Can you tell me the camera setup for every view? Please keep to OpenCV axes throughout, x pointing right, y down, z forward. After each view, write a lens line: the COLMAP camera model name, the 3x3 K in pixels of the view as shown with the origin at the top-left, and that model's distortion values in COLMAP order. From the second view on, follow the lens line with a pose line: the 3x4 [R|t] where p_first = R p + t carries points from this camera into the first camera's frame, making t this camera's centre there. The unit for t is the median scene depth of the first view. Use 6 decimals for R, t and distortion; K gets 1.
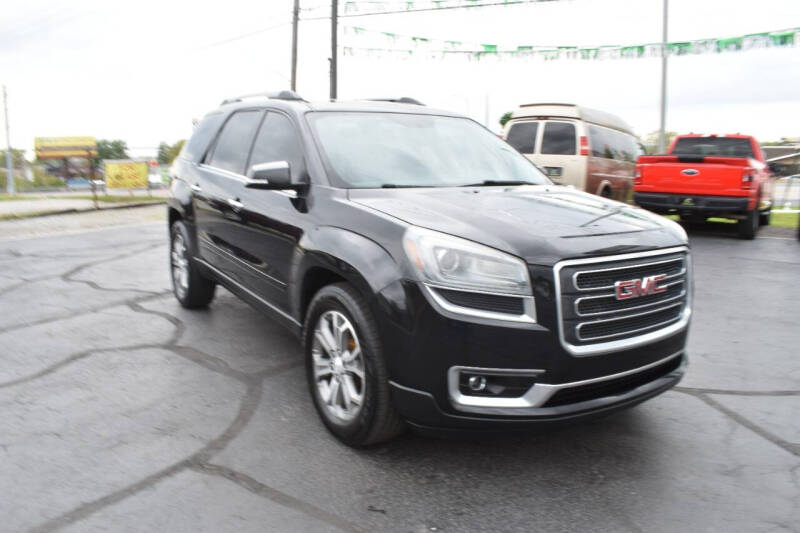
lens RADIAL K [[624.2, 0, 401.3], [0, 624.2, 269.8], [0, 0, 1]] dist [-0.095429, 0.015723]
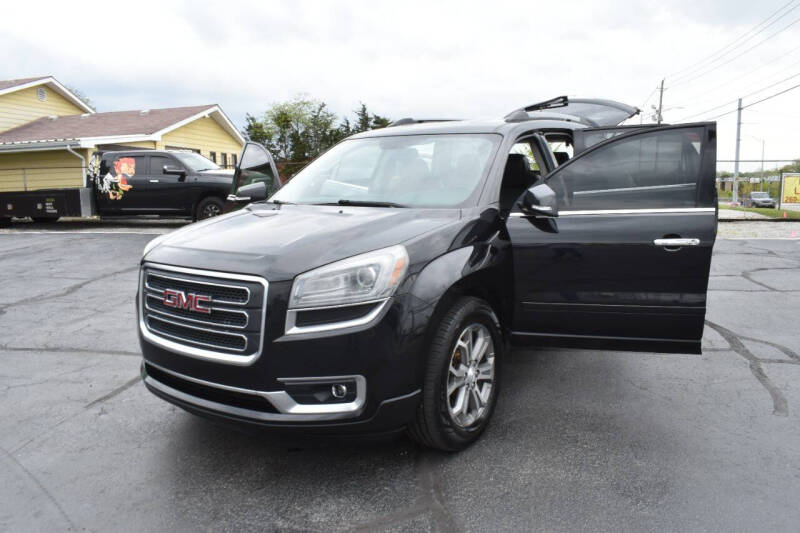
lens RADIAL K [[624.2, 0, 401.3], [0, 624.2, 269.8], [0, 0, 1]] dist [-0.095429, 0.015723]
pose [[0.384035, 0.135521, -0.913319, 1.391956], [-0.151985, 0.984955, 0.082244, -0.157244], [0.910724, 0.107226, 0.398855, 0.836774]]
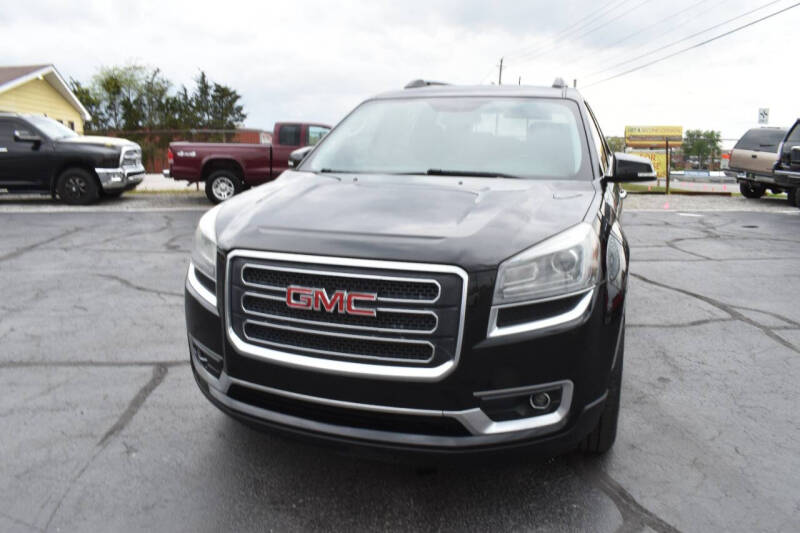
lens RADIAL K [[624.2, 0, 401.3], [0, 624.2, 269.8], [0, 0, 1]] dist [-0.095429, 0.015723]
pose [[0.614429, 0.157137, -0.773166, 0.988890], [-0.146804, 0.985622, 0.083652, -0.086303], [0.775194, 0.062106, 0.628663, 0.514566]]
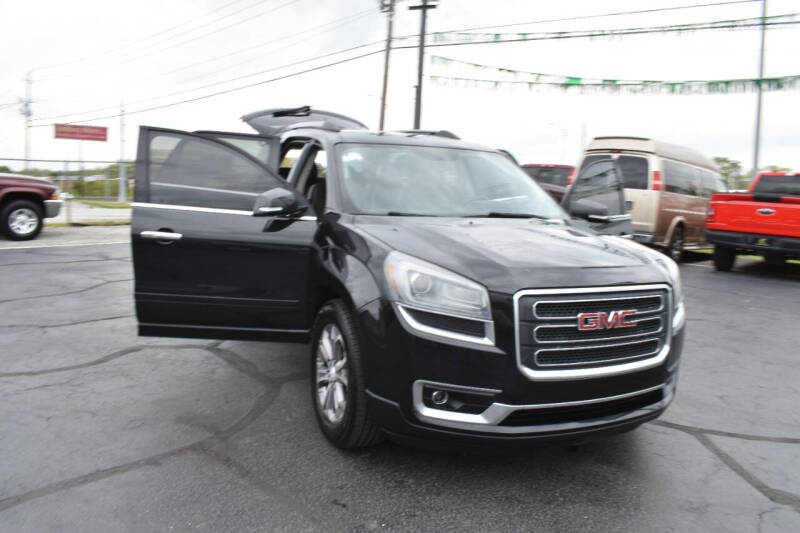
lens RADIAL K [[624.2, 0, 401.3], [0, 624.2, 269.8], [0, 0, 1]] dist [-0.095429, 0.015723]
pose [[0.987255, 0.056623, -0.148730, 0.179850], [-0.062339, 0.997474, -0.034051, 0.000296], [0.146426, 0.042889, 0.988291, -0.084700]]
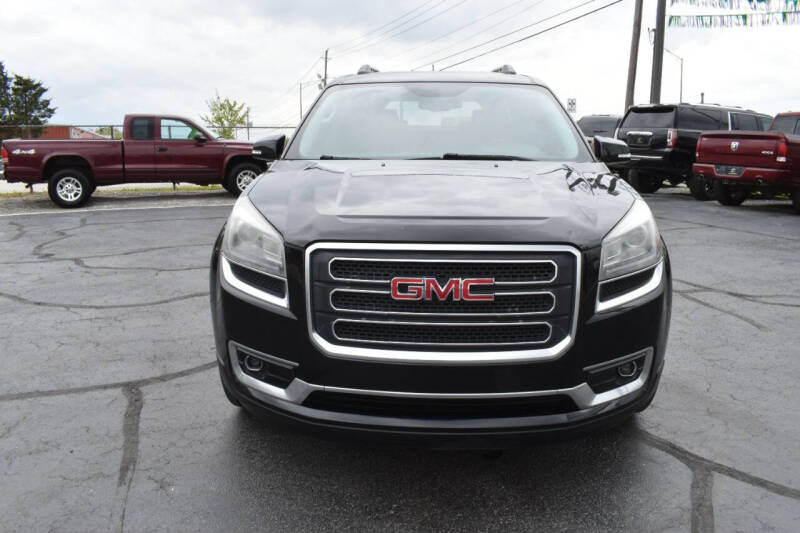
lens RADIAL K [[624.2, 0, 401.3], [0, 624.2, 269.8], [0, 0, 1]] dist [-0.095429, 0.015723]
pose [[0.811348, 0.116351, -0.572868, 0.730064], [-0.099497, 0.993179, 0.060801, -0.035165], [0.576034, 0.007668, 0.817390, 0.309899]]
